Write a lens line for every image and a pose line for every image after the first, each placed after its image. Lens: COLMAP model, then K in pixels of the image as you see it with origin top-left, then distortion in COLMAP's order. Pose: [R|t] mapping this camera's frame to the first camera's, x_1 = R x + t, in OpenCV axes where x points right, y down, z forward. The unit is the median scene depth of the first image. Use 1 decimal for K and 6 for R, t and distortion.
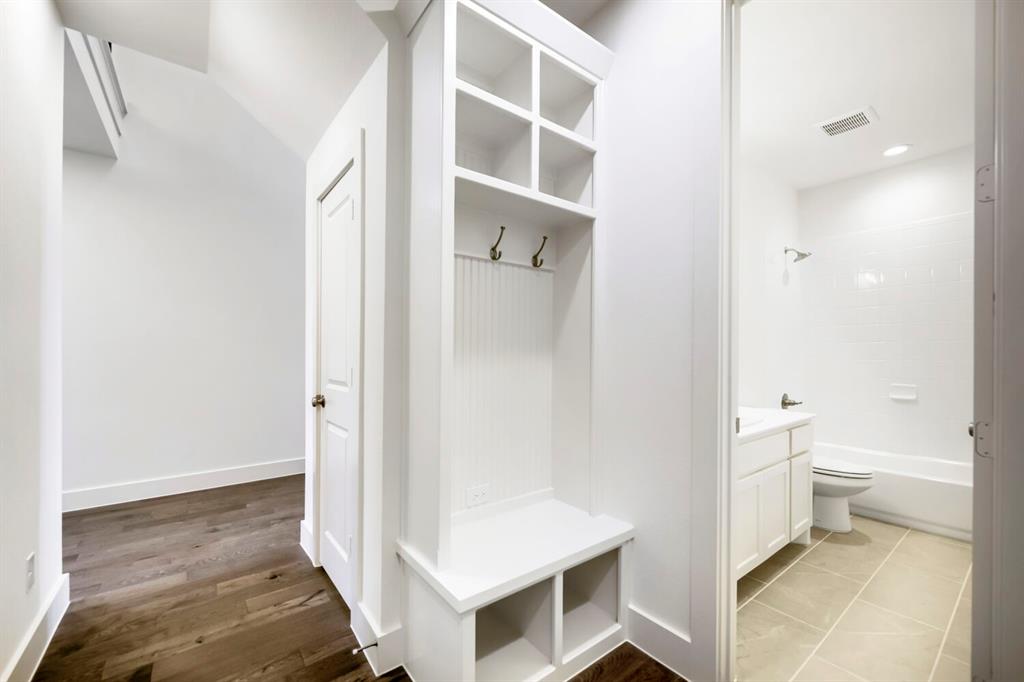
lens RADIAL K [[413.4, 0, 507.5], [0, 413.4, 350.5], [0, 0, 1]] dist [0.003074, -0.000495]
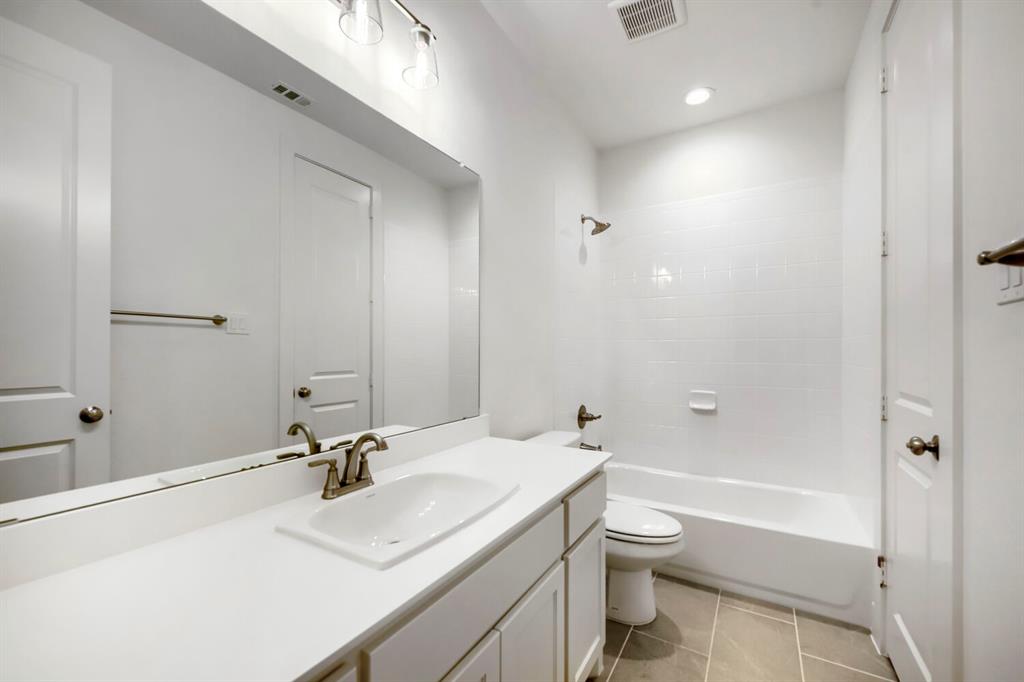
lens RADIAL K [[413.4, 0, 505.7], [0, 413.4, 344.4], [0, 0, 1]] dist [0.003074, -0.000495]
pose [[0.933311, 0.011808, 0.358875, 0.286408], [-0.005702, 0.999820, -0.018068, 0.005233], [-0.359024, 0.014817, 0.933211, 0.365548]]
